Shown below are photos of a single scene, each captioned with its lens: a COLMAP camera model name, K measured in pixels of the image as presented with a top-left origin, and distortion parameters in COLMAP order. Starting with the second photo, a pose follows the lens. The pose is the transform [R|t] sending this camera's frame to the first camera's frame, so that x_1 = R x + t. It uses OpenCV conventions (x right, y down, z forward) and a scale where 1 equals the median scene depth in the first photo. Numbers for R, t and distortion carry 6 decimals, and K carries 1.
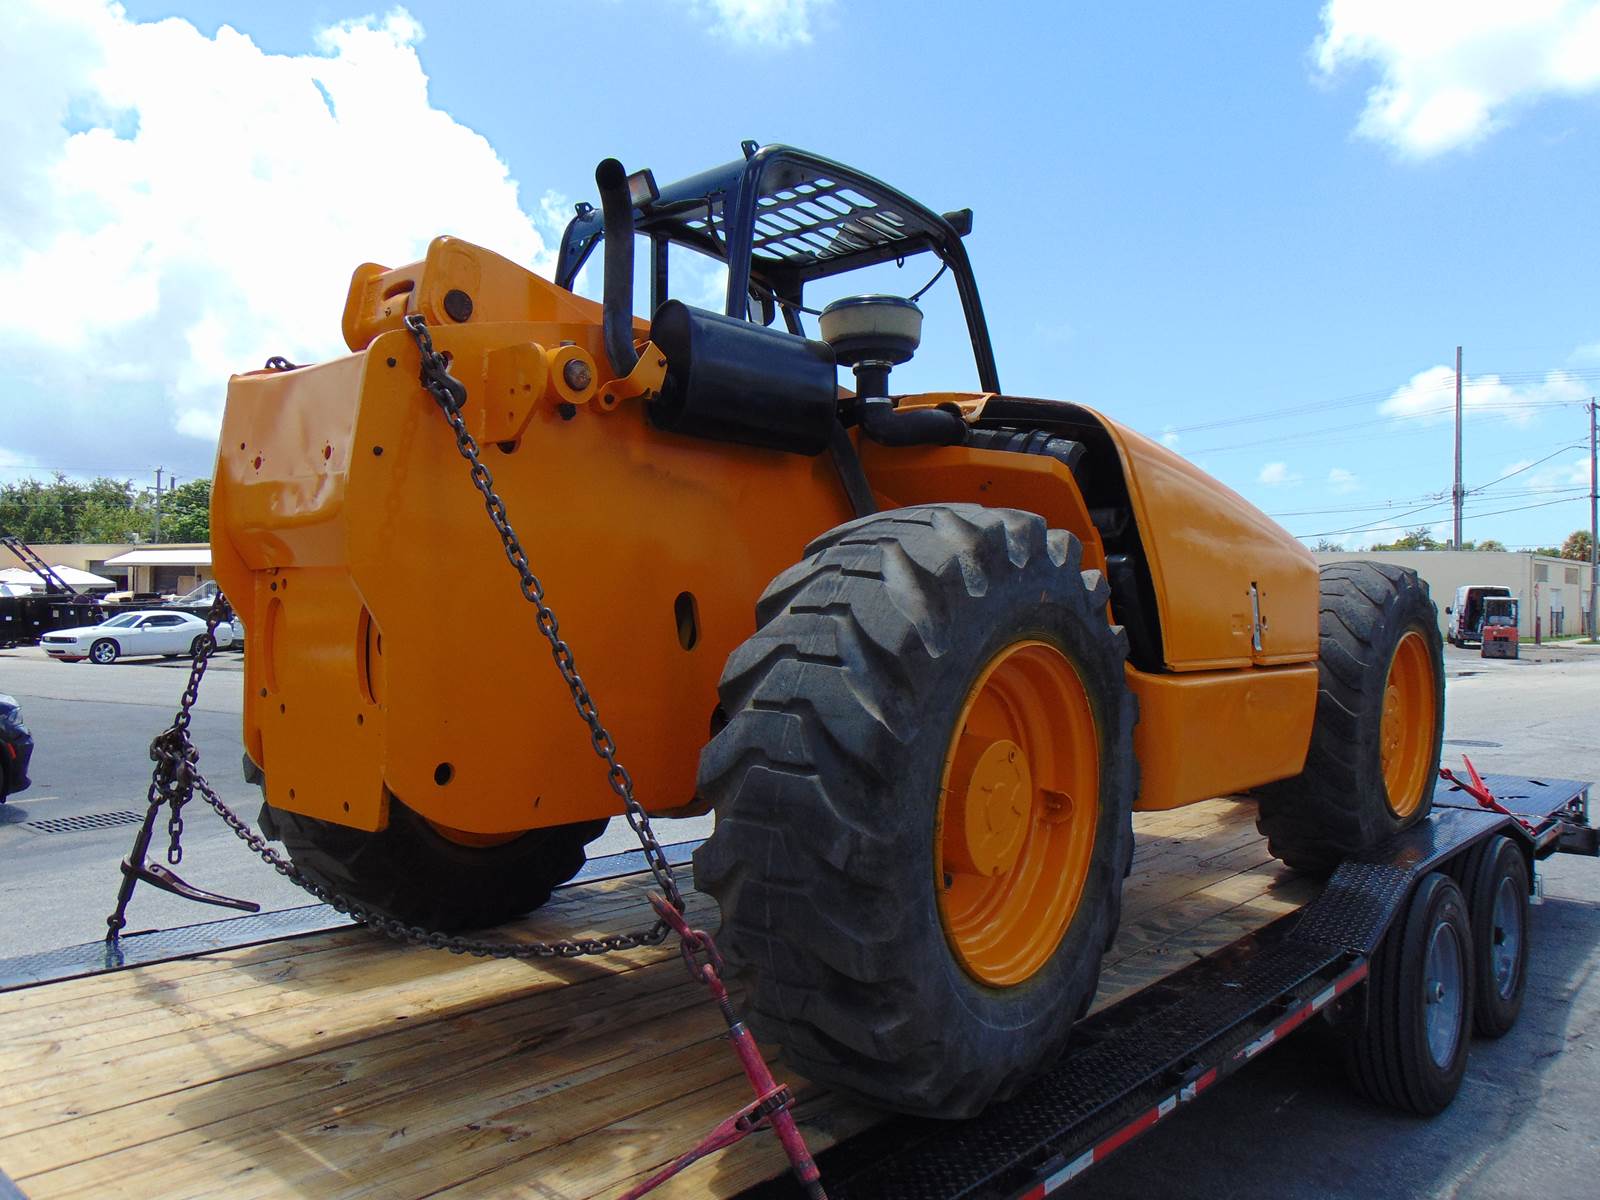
lens RADIAL K [[1186.4, 0, 794.1], [0, 1186.4, 608.5], [0, 0, 1]] dist [-0.003099, 0.039866]
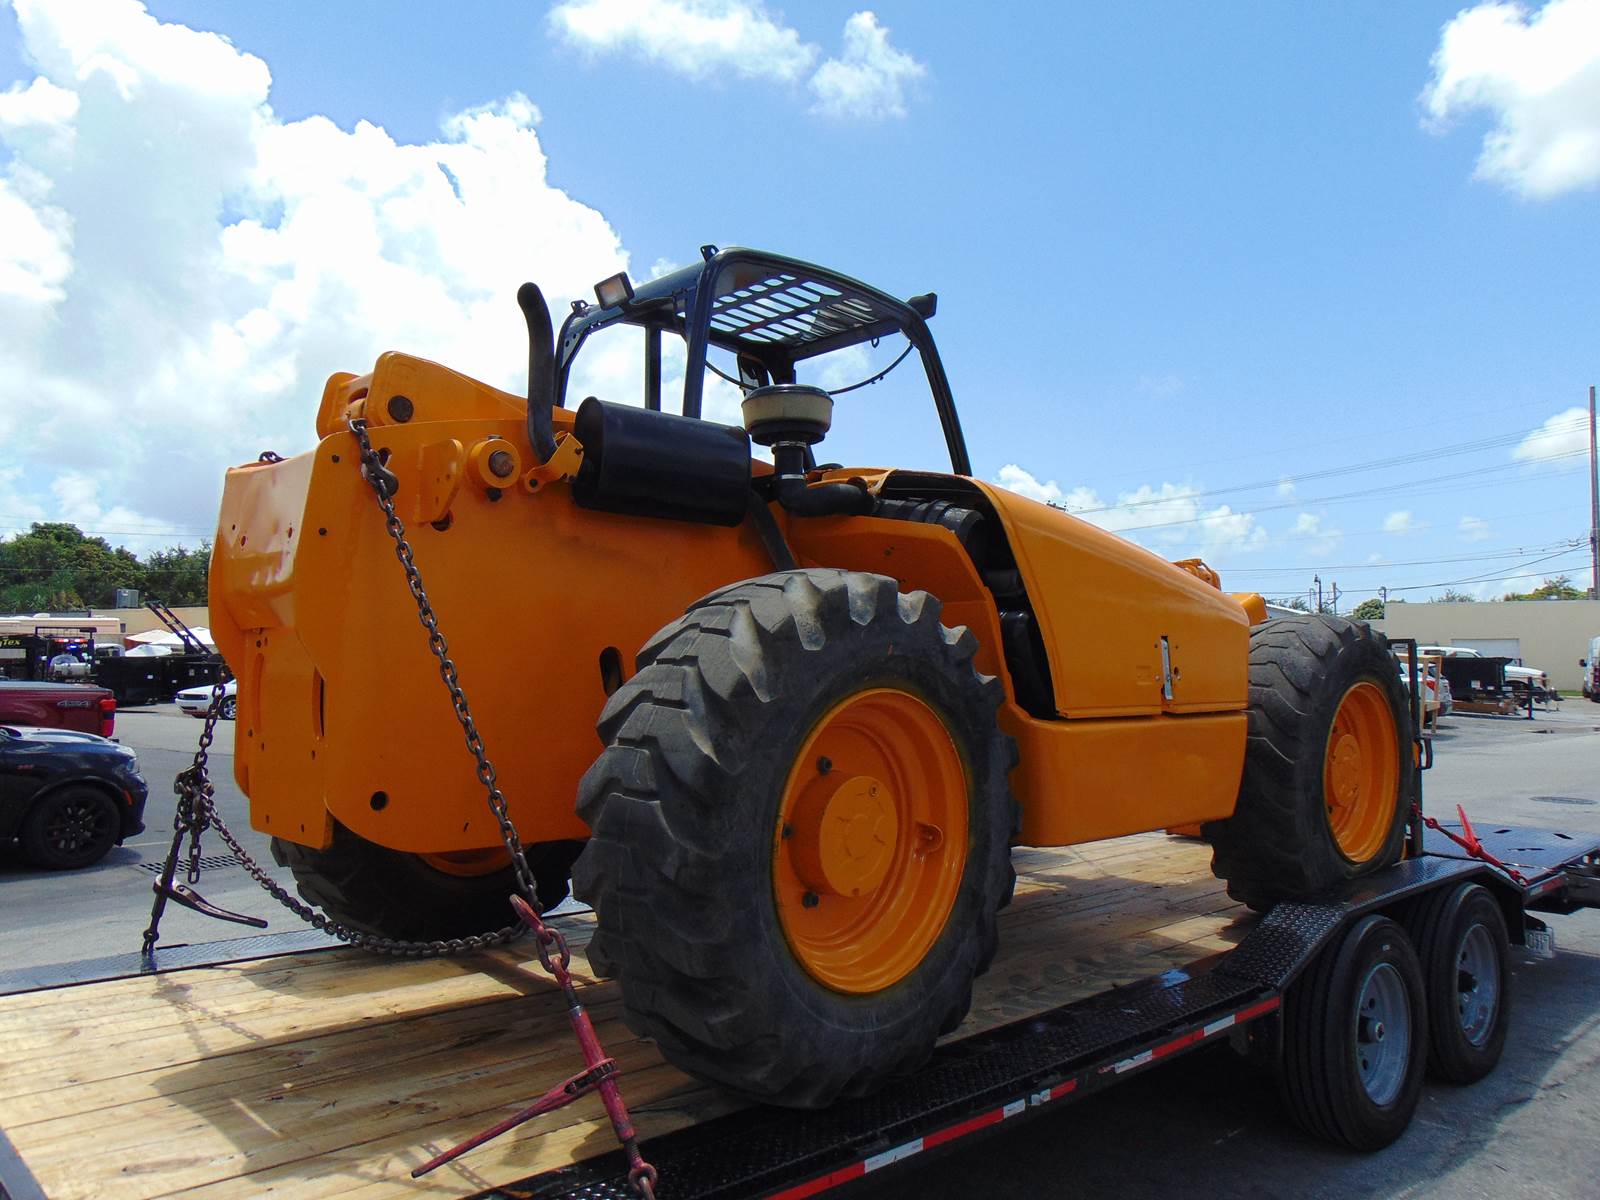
lens RADIAL K [[1186.4, 0, 793.6], [0, 1186.4, 611.8], [0, 0, 1]] dist [-0.003099, 0.039866]
pose [[0.995743, -0.008386, -0.091790, 0.170889], [0.004273, 0.998982, -0.044910, 0.003731], [0.092074, 0.044327, 0.994765, -0.113362]]
